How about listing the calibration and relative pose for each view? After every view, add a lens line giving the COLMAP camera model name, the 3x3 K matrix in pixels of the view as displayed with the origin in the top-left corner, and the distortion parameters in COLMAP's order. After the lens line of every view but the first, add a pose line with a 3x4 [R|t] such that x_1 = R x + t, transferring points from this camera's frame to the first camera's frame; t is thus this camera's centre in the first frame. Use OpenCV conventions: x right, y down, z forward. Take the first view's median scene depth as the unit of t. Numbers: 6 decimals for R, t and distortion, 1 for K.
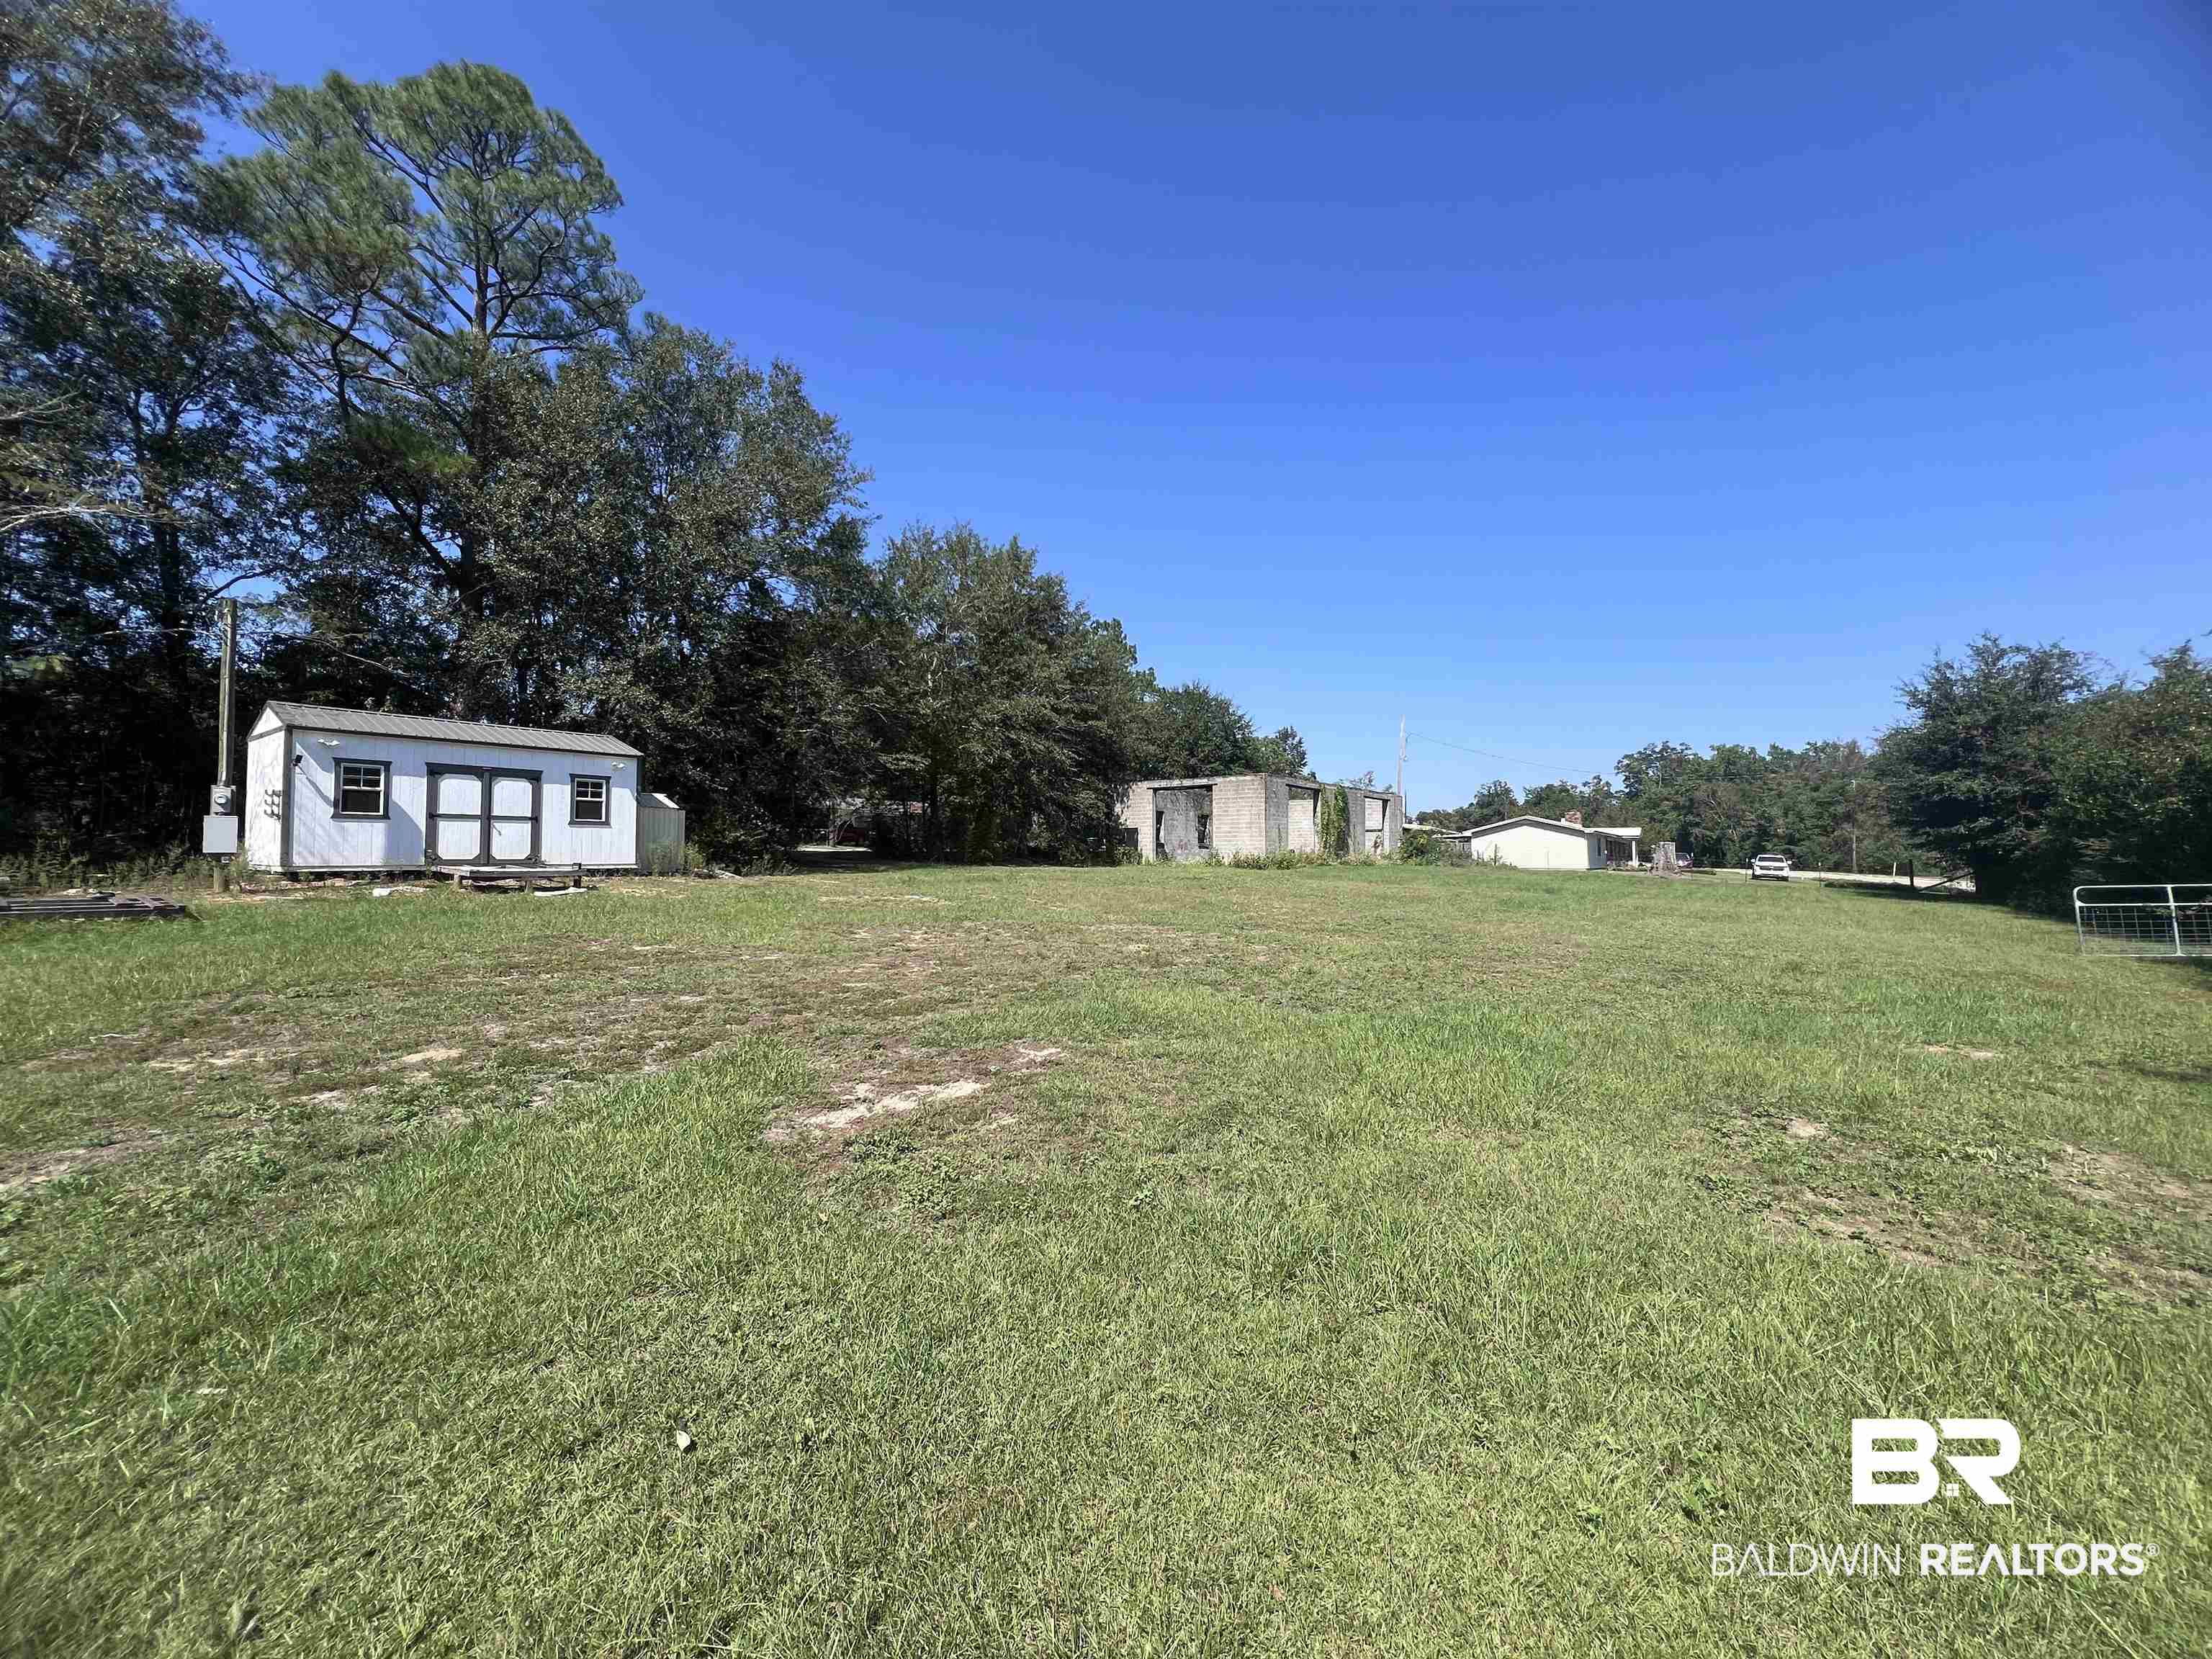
lens RADIAL K [[885.5, 0, 1106.3], [0, 885.5, 826.0], [0, 0, 1]] dist [0.002310, 0.000348]
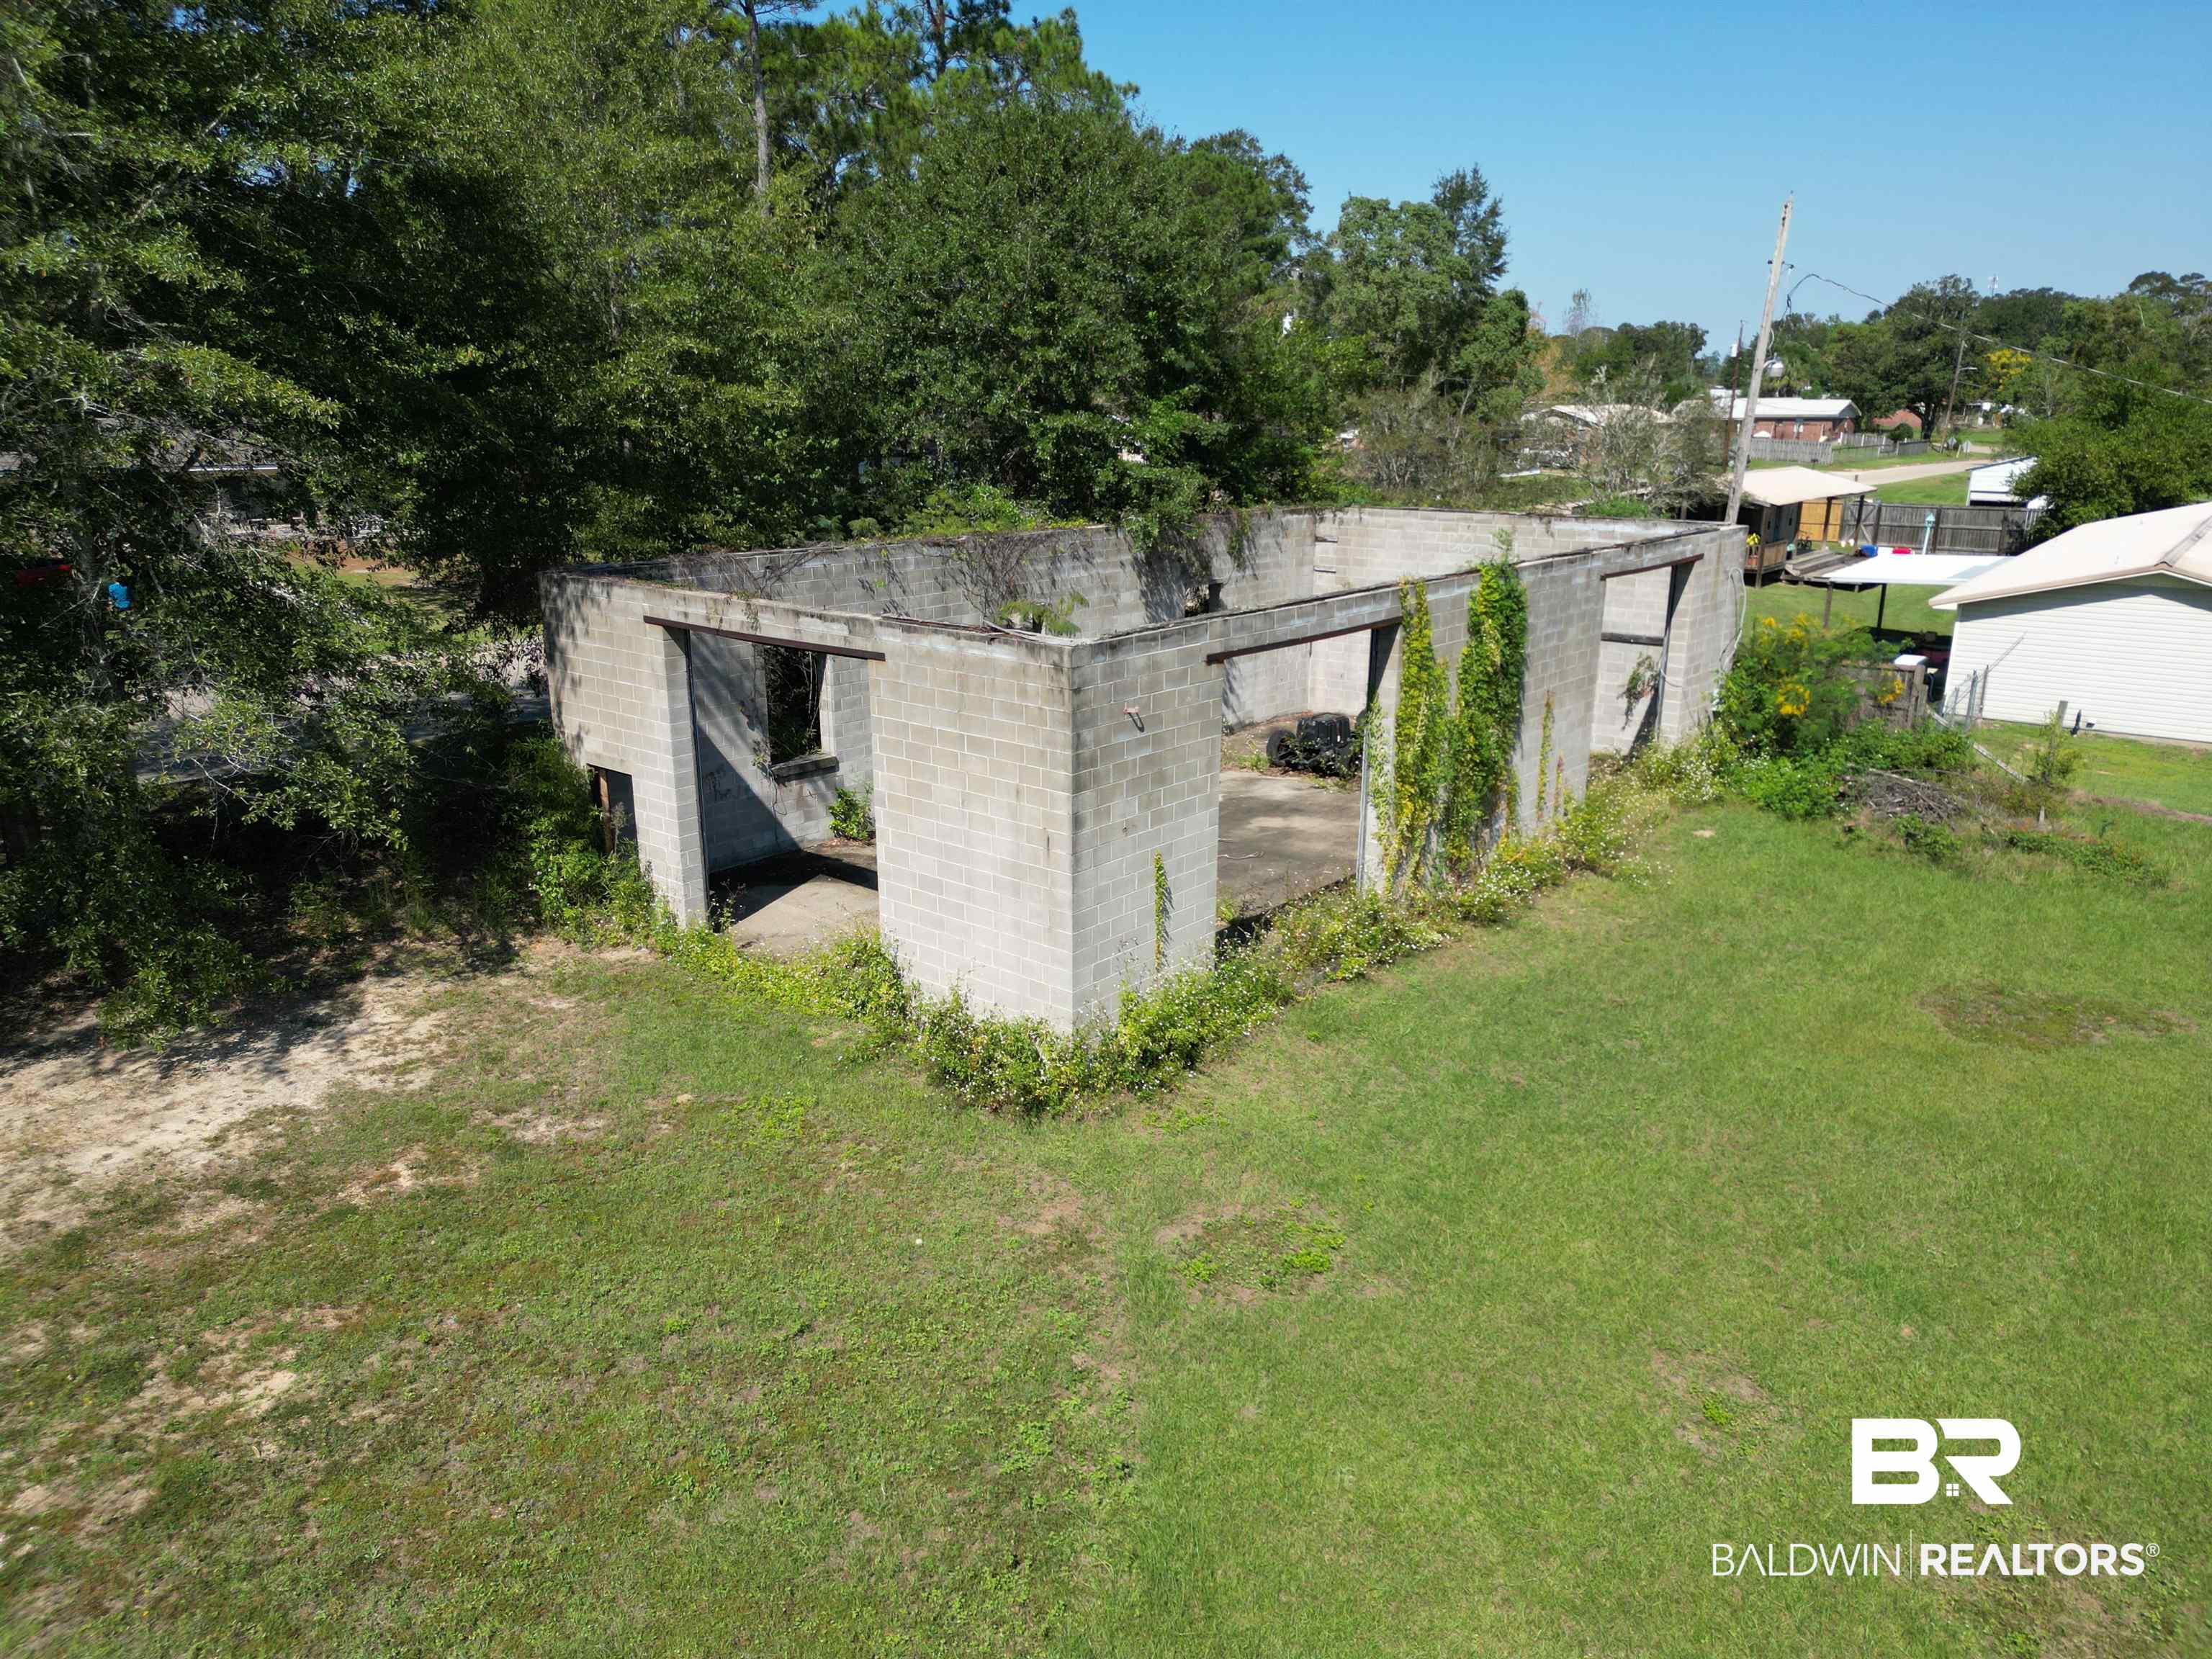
lens RADIAL K [[1528.0, 0, 1106.2], [0, 1528.0, 830.7], [0, 0, 1]] dist [0.041906, 0.000750]
pose [[0.999271, 0.018174, -0.033574, 0.113619], [-0.006733, 0.949526, 0.313617, -0.073629], [0.037579, -0.313162, 0.948956, 0.377279]]
